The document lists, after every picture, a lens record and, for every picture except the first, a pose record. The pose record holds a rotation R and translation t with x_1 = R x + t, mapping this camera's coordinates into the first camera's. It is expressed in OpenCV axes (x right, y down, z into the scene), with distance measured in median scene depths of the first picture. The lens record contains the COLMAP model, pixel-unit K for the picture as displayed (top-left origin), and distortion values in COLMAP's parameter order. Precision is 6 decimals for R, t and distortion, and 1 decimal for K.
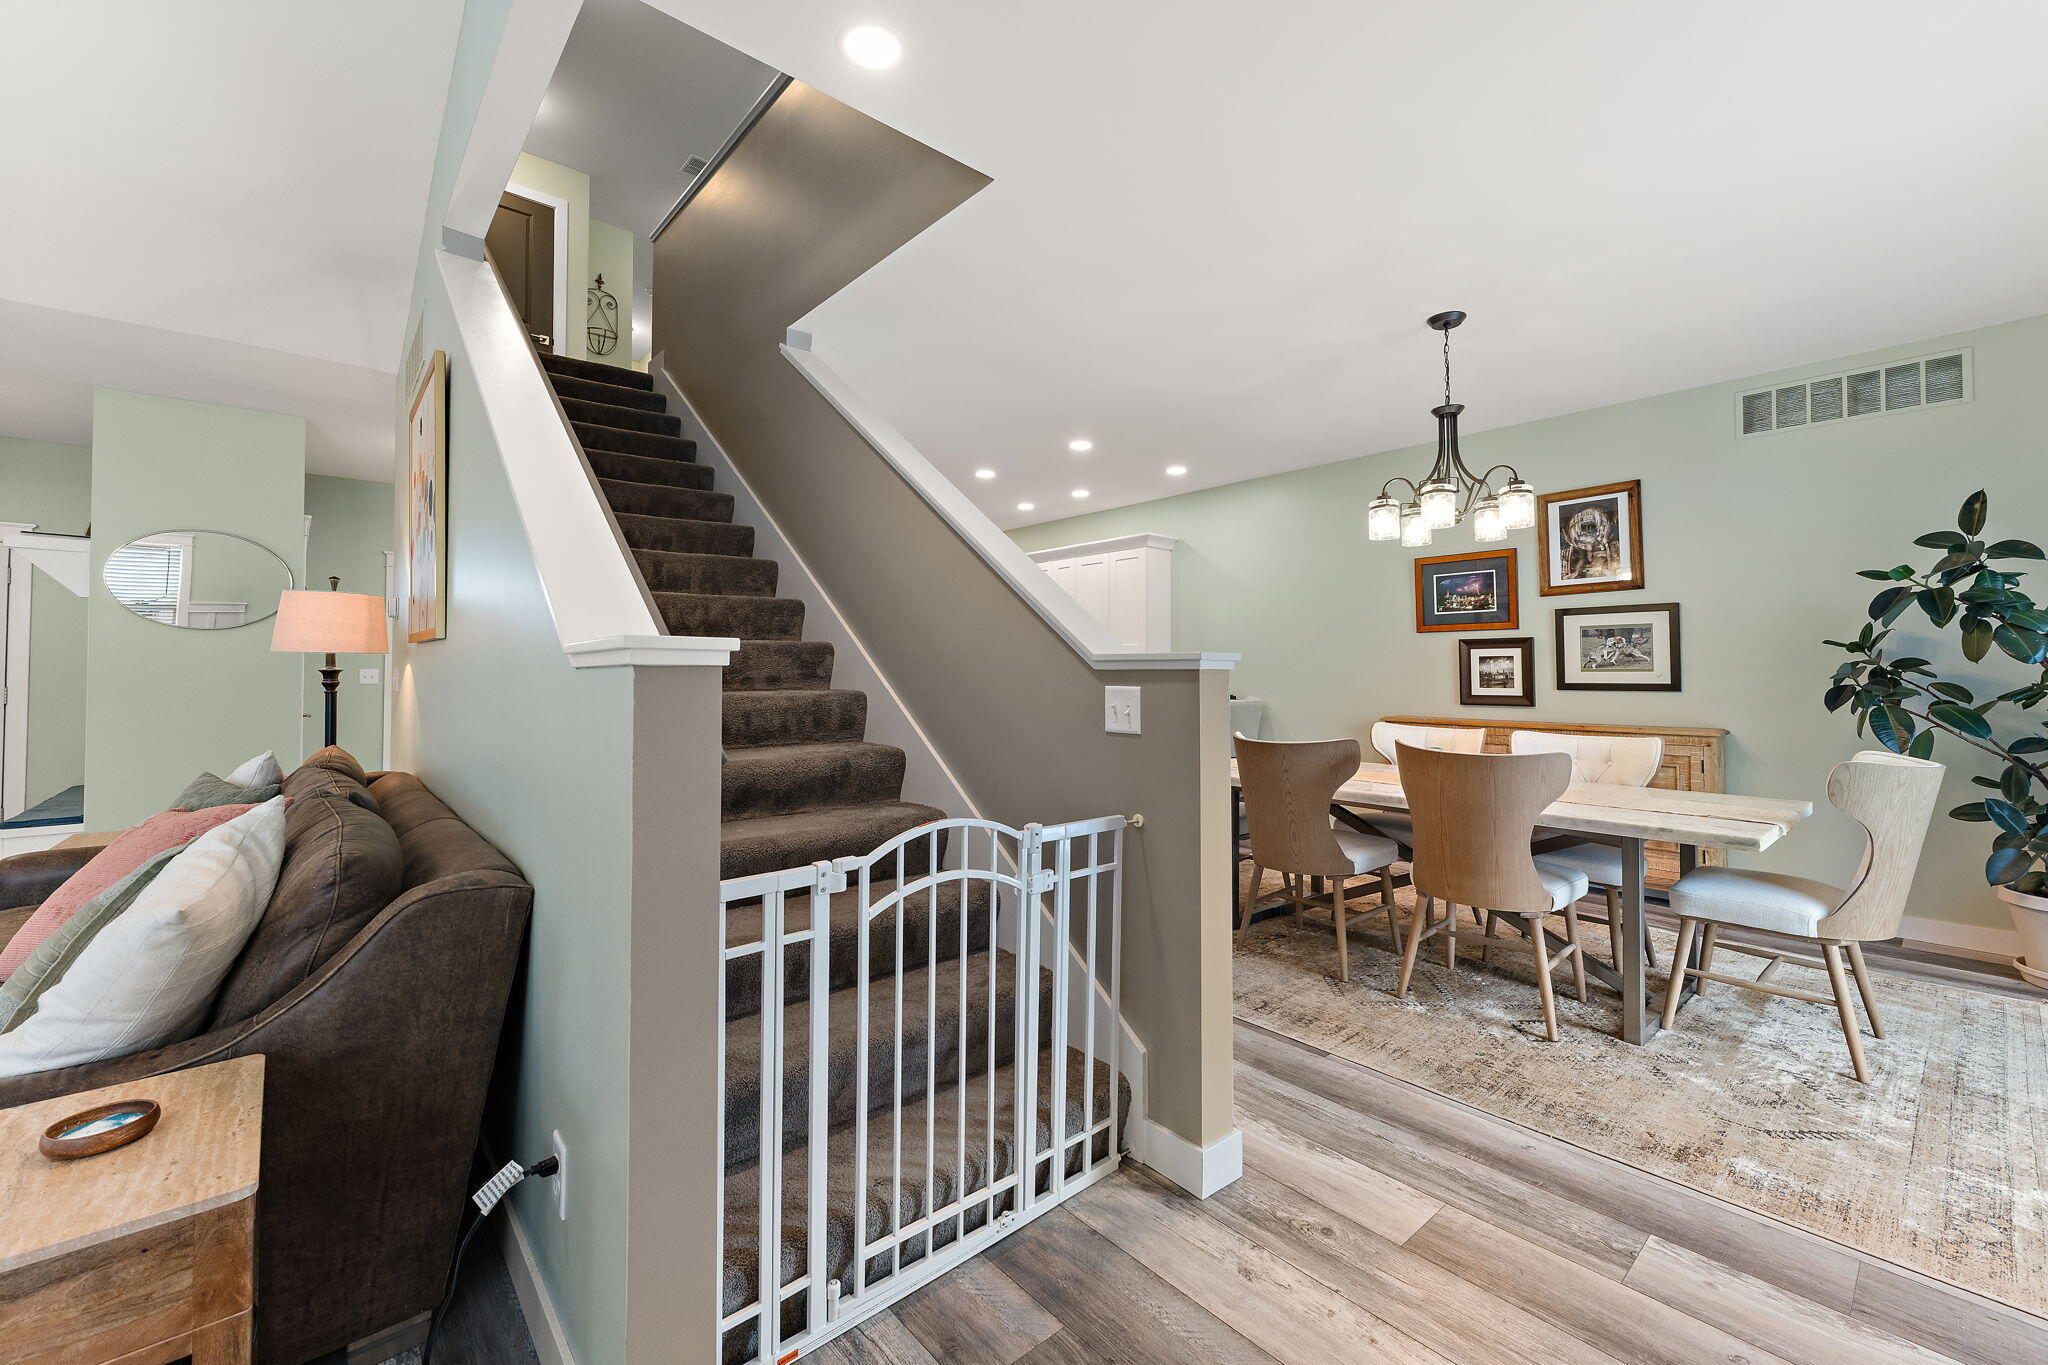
lens RADIAL K [[827.9, 0, 1007.8], [0, 827.9, 668.1], [0, 0, 1]] dist [-0.003827, 0.001125]
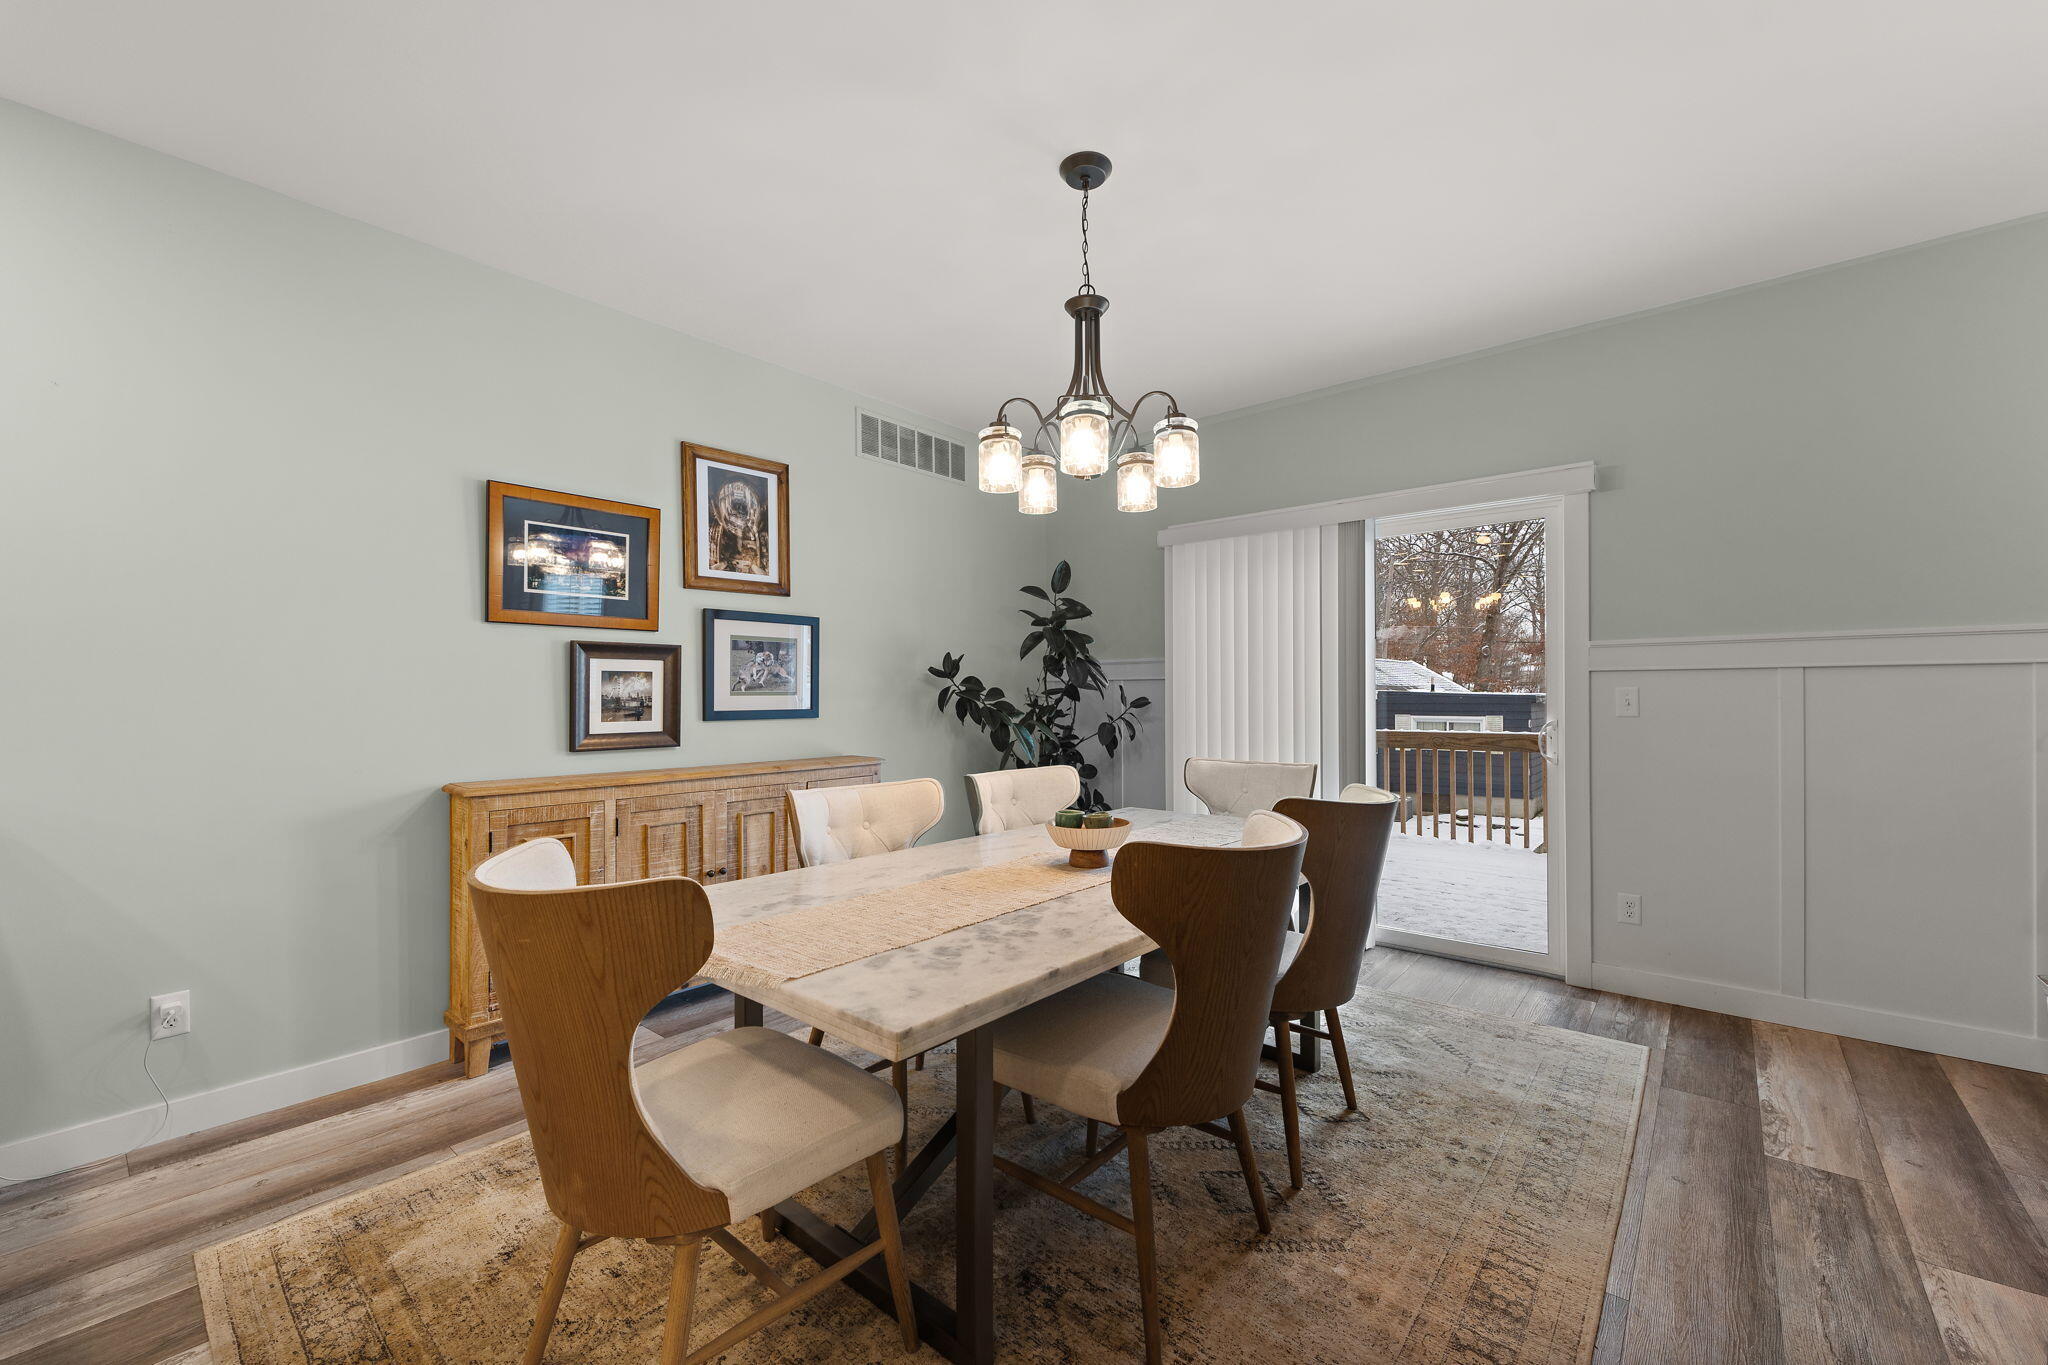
lens RADIAL K [[827.9, 0, 1018.7], [0, 827.9, 693.1], [0, 0, 1]] dist [-0.003827, 0.001125]
pose [[-0.159711, 0.005636, 0.987148, -0.092036], [-0.000319, 0.999983, -0.005760, 0.006519], [-0.987164, -0.001235, -0.159706, 0.864438]]
